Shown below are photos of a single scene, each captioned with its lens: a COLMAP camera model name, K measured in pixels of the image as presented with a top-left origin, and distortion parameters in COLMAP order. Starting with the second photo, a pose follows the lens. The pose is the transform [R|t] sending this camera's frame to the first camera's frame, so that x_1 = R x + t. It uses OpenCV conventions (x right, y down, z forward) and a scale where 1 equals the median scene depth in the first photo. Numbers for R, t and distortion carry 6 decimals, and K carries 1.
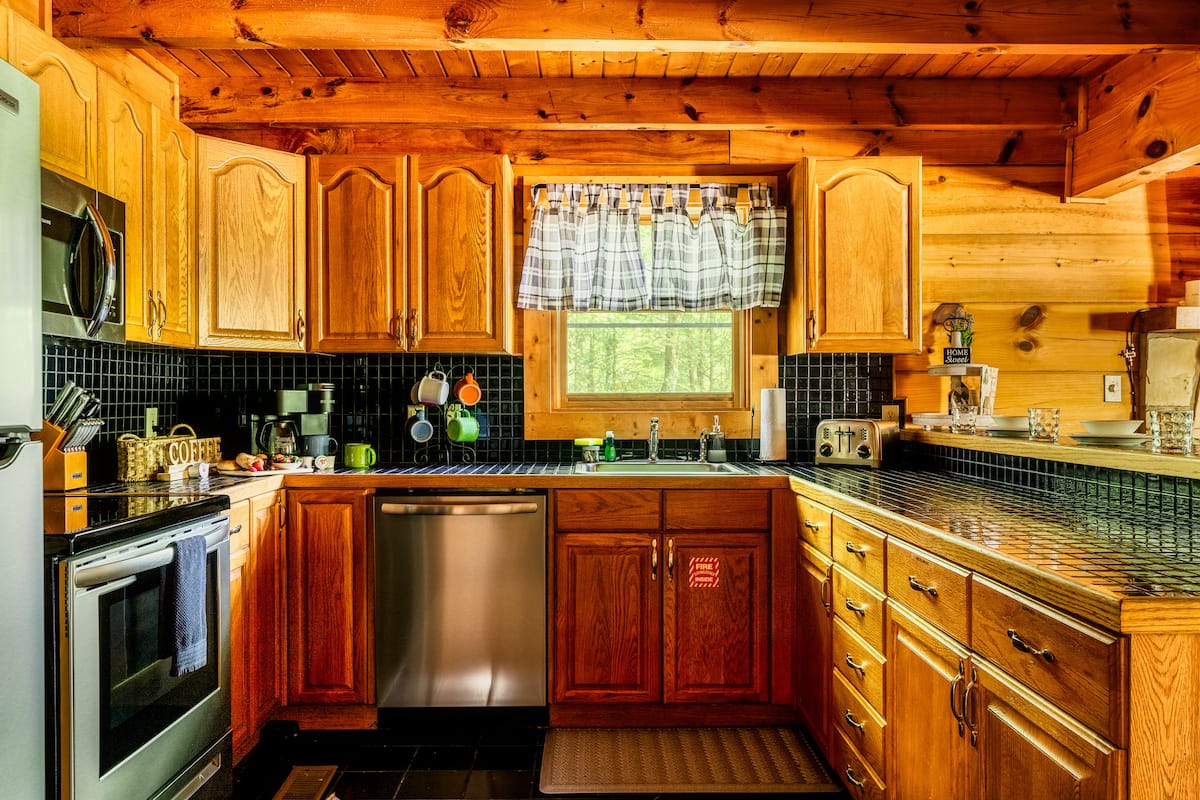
lens RADIAL K [[799.5, 0, 600.0], [0, 799.5, 400.0], [0, 0, 1]] dist [-0.001963, -0.000169]
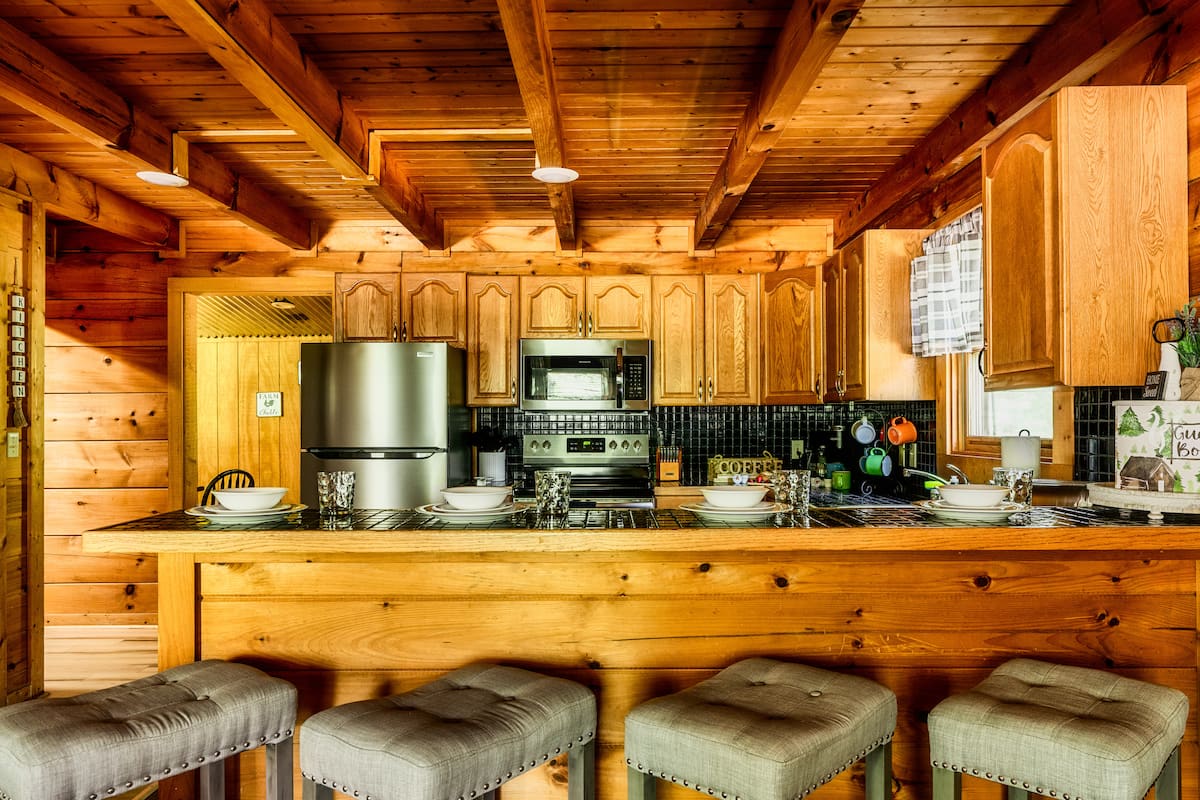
lens RADIAL K [[799.5, 0, 600.0], [0, 799.5, 400.0], [0, 0, 1]] dist [-0.001963, -0.000169]
pose [[-0.017480, -0.009471, -0.999802, 1.072791], [0.001782, 0.999953, -0.009504, -0.056099], [0.999846, -0.001948, -0.017463, 0.657543]]
